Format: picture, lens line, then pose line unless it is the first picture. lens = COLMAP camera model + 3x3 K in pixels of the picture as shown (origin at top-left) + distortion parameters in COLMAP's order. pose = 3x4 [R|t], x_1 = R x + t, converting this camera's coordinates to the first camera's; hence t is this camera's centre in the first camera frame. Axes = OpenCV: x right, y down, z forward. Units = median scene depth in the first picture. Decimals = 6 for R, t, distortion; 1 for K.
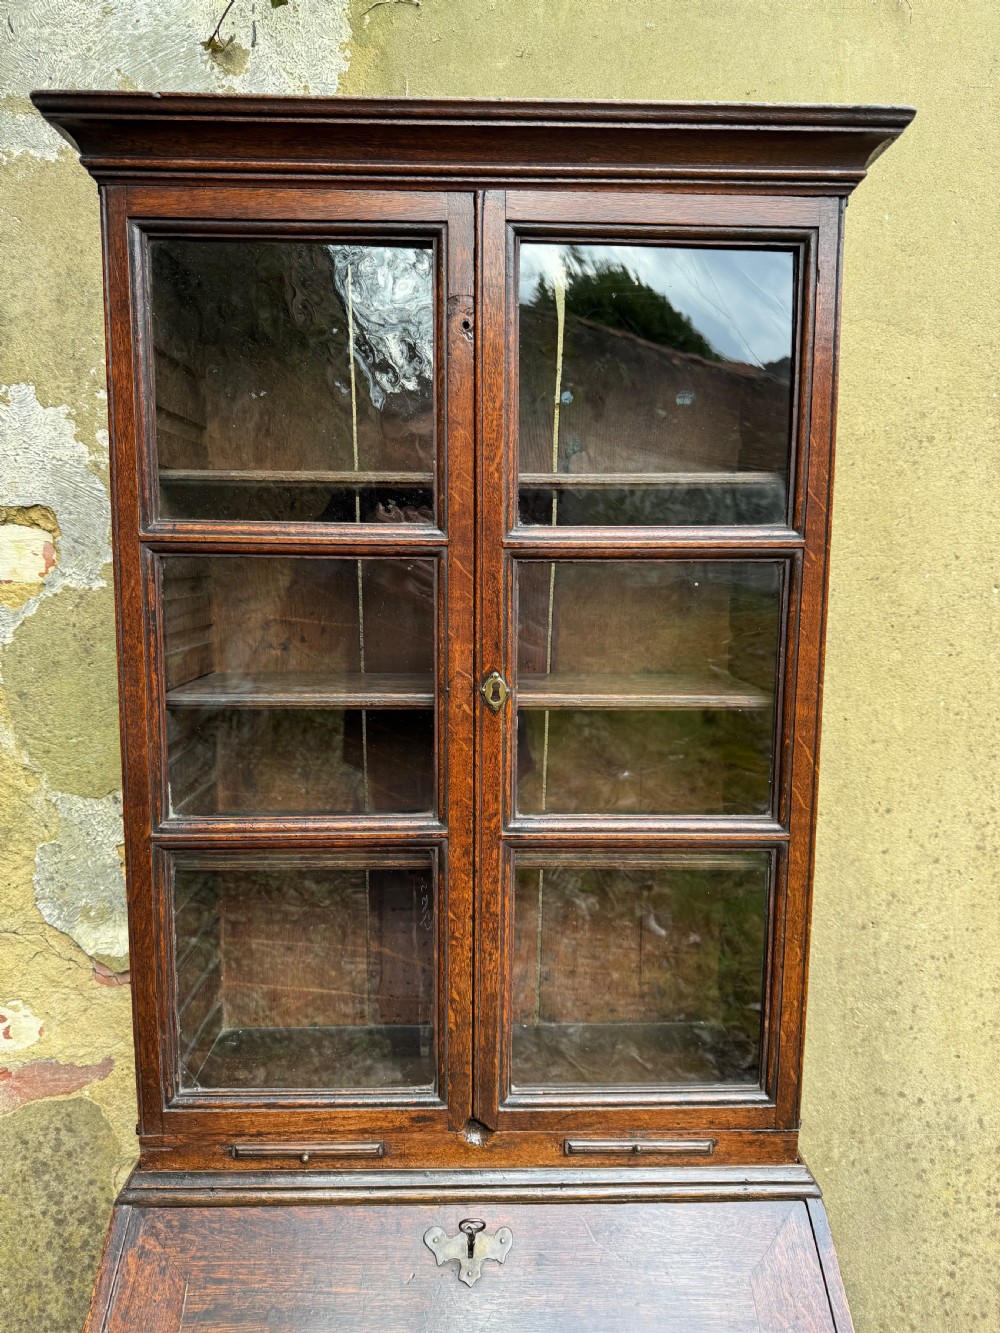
lens RADIAL K [[961.5, 0, 508.1], [0, 961.5, 676.0], [0, 0, 1]] dist [-0.008360, -0.009091]
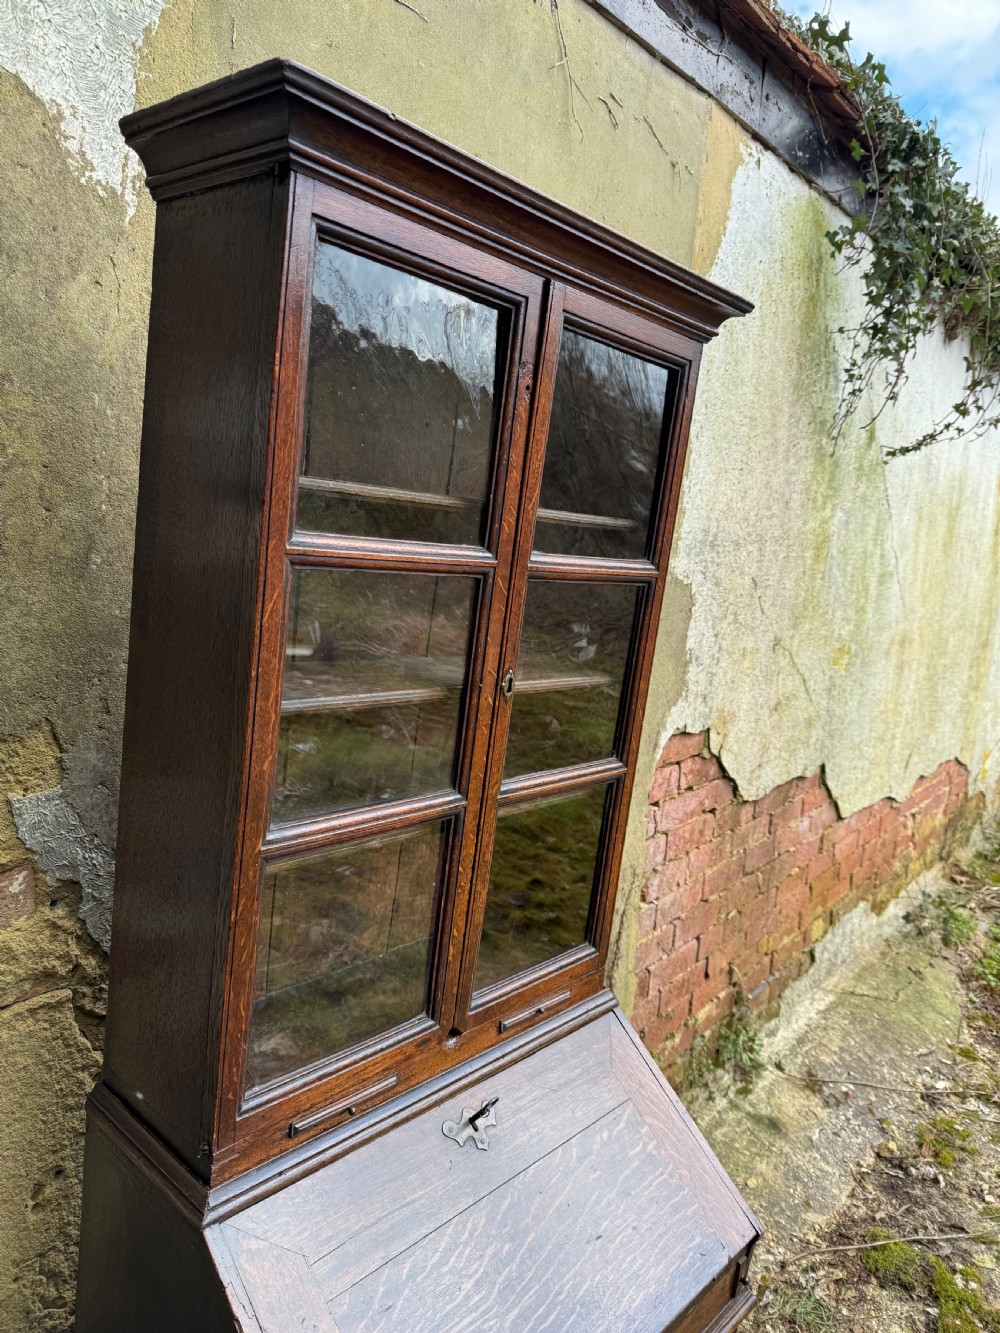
lens RADIAL K [[947.3, 0, 500.5], [0, 947.3, 676.2], [0, 0, 1]] dist [0.030925, -0.051524]
pose [[0.683459, -0.049850, 0.728284, -0.859435], [-0.025512, 0.995425, 0.092077, -0.101472], [-0.729543, -0.081511, 0.679061, 0.165201]]
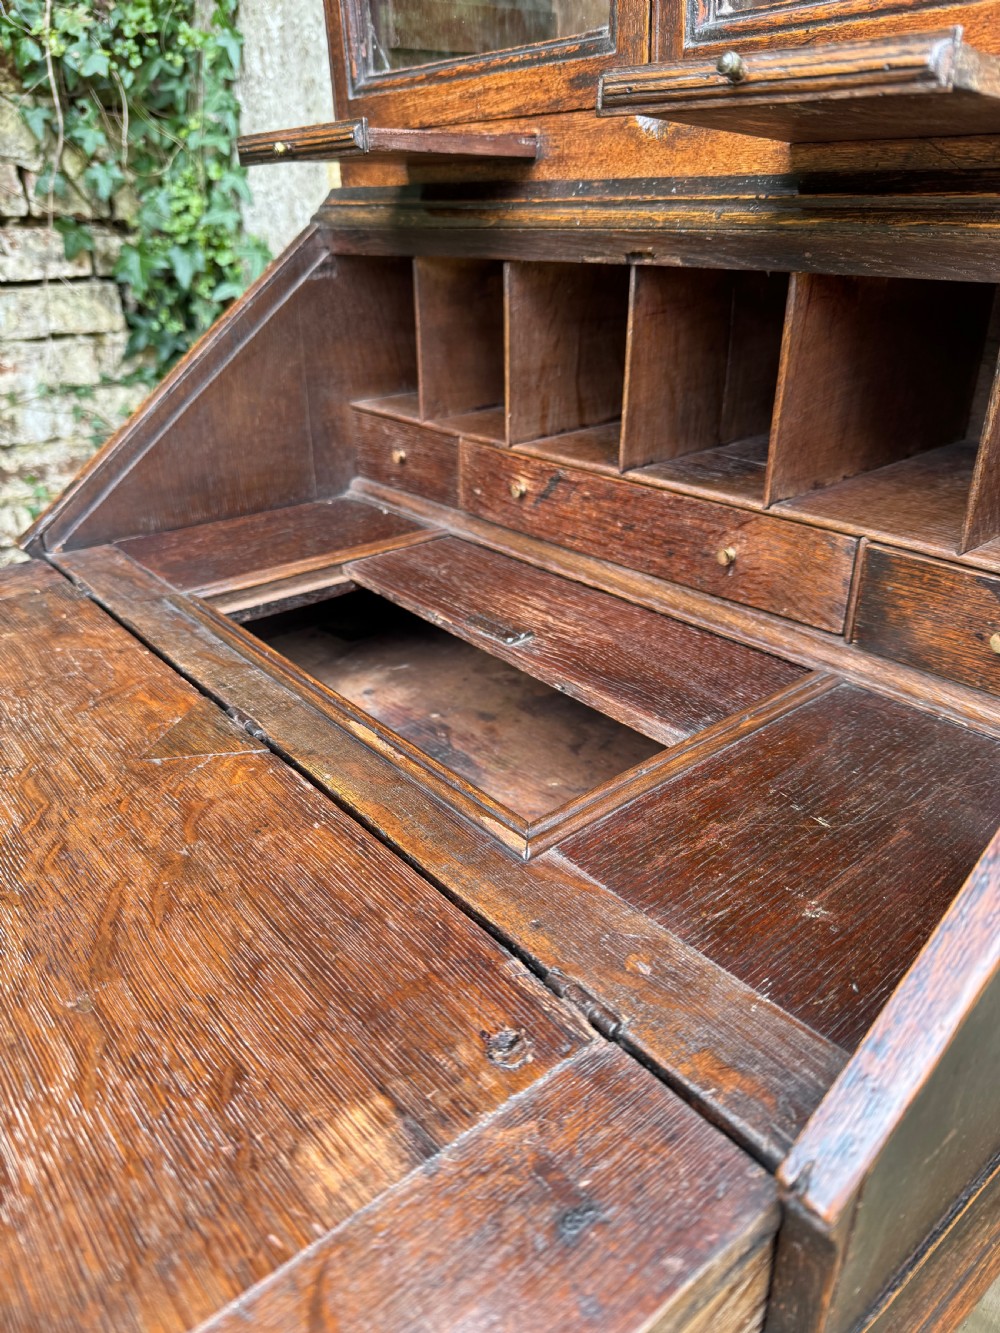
lens RADIAL K [[961.5, 0, 493.5], [0, 961.5, 676.6], [0, 0, 1]] dist [-0.008360, -0.009091]
pose [[0.598293, 0.339551, -0.725776, 0.414424], [-0.058782, 0.921932, 0.382865, 0.572755], [0.799118, -0.186403, 0.571545, 0.561401]]
